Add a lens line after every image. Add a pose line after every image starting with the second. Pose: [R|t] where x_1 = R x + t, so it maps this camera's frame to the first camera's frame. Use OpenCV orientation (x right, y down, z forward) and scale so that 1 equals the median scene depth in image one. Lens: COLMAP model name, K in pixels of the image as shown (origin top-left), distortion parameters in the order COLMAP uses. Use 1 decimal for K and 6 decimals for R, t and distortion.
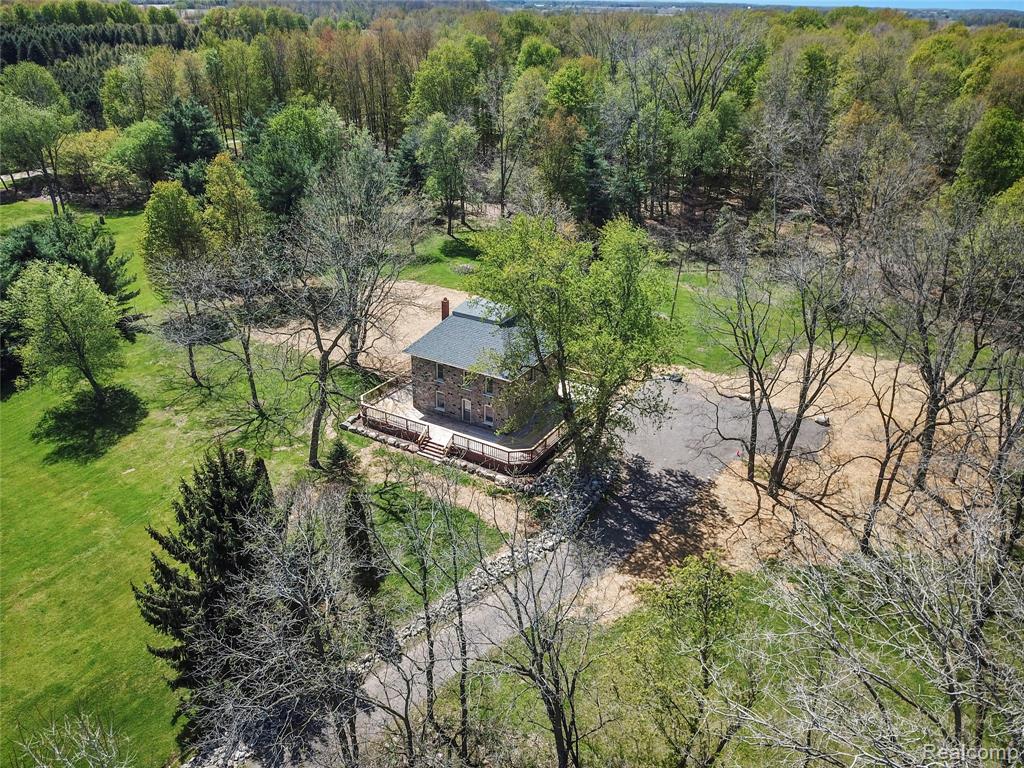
lens RADIAL K [[786.2, 0, 512.0], [0, 786.2, 384.0], [0, 0, 1]] dist [0.004731, 0.000290]
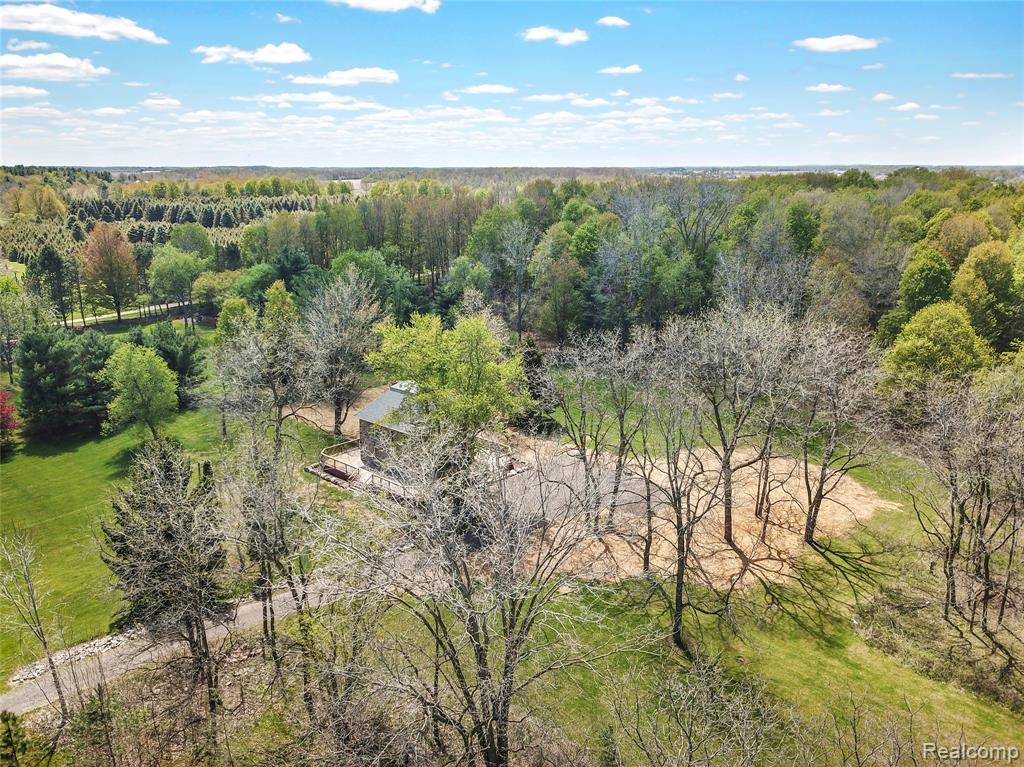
lens RADIAL K [[824.3, 0, 512.0], [0, 824.3, 383.5], [0, 0, 1]] dist [0.012514, 0.004519]
pose [[0.972613, 0.034643, -0.229833, 0.290435], [-0.079482, 0.978790, -0.188820, 0.096217], [0.218417, 0.201916, 0.954738, -0.197778]]
